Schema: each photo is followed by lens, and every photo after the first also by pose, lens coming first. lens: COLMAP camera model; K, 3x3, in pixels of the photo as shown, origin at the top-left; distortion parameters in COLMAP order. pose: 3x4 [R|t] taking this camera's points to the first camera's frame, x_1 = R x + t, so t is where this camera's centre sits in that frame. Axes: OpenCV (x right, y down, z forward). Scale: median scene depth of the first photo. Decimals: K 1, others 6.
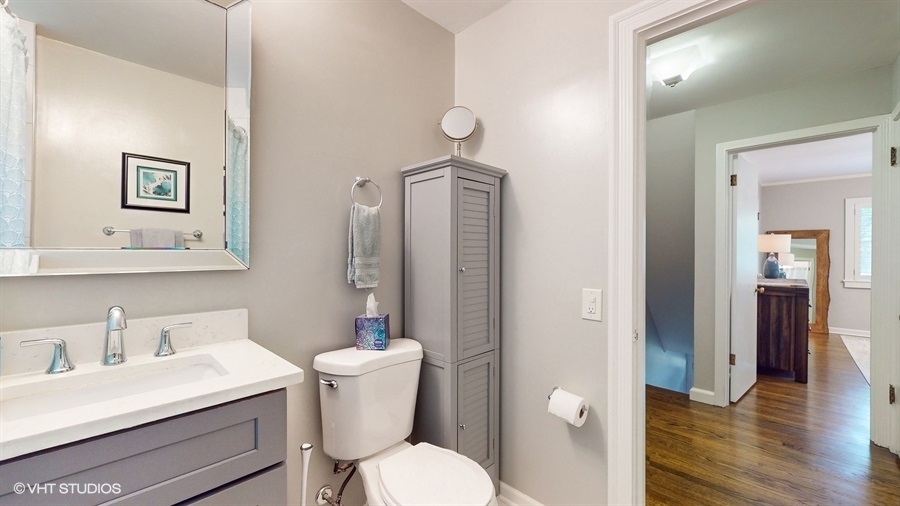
lens RADIAL K [[336.6, 0, 447.6], [0, 336.6, 254.7], [0, 0, 1]] dist [-0.000440, -0.000095]
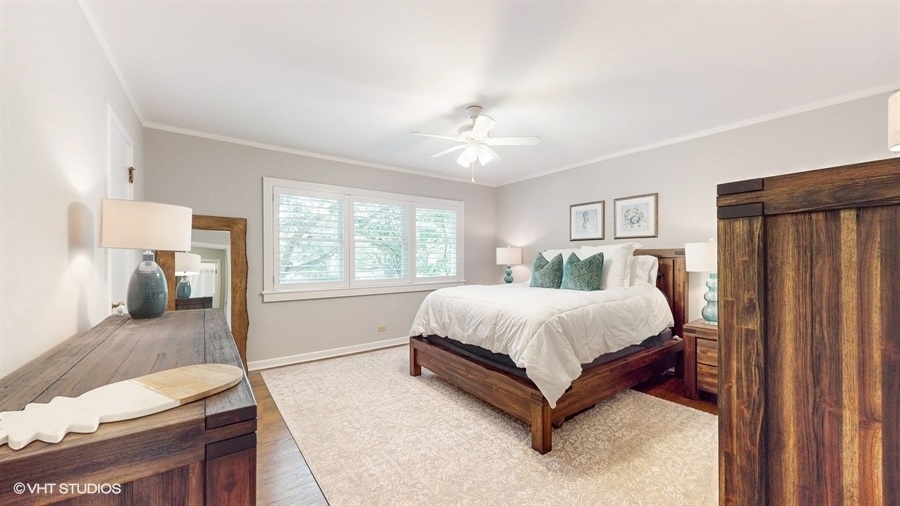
lens RADIAL K [[336.6, 0, 447.6], [0, 336.6, 254.7], [0, 0, 1]] dist [-0.000440, -0.000095]
pose [[0.140124, 0.000237, 0.990134, 0.525853], [0.004315, 0.999990, -0.000850, -0.000063], [-0.990125, 0.004391, 0.140122, 0.508347]]
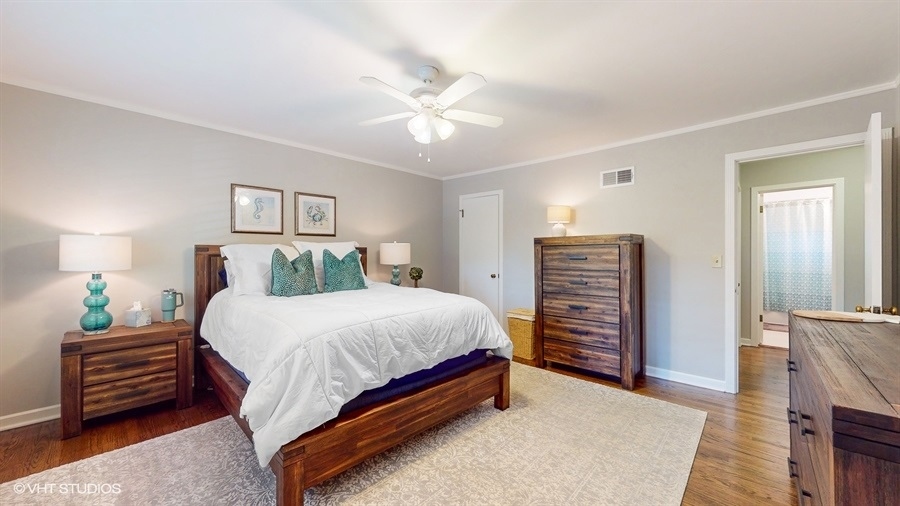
lens RADIAL K [[327.7, 0, 450.0], [0, 327.7, 253.0], [0, 0, 1]] dist [-0.000780, -0.000109]
pose [[-0.999308, -0.004799, -0.036894, 1.316037], [-0.004909, 0.999984, 0.002897, -0.000210], [0.036879, 0.003077, -0.999315, 1.180551]]
